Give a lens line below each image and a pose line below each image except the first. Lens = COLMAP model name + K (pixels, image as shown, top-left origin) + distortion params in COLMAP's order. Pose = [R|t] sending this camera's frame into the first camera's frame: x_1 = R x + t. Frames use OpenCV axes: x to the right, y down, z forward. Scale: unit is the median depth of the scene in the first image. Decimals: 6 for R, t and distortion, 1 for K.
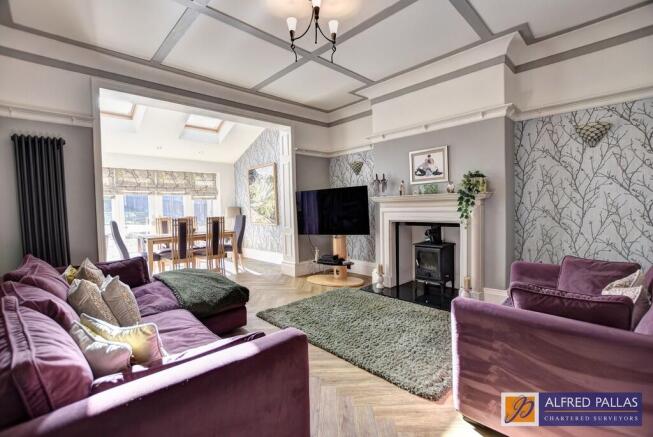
lens RADIAL K [[291.0, 0, 326.7], [0, 291.0, 217.7], [0, 0, 1]] dist [-0.019360, -0.000466]
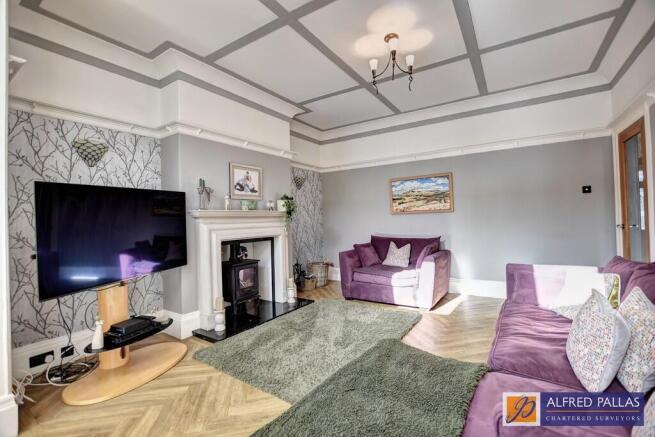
lens RADIAL K [[293.0, 0, 328.1], [0, 293.0, 218.1], [0, 0, 1]] dist [-0.027723, 0.000134]
pose [[-0.229607, 0.011993, 0.973210, -0.693804], [0.047931, 0.998850, -0.001001, -0.037952], [-0.972103, 0.046417, -0.229917, 0.945134]]
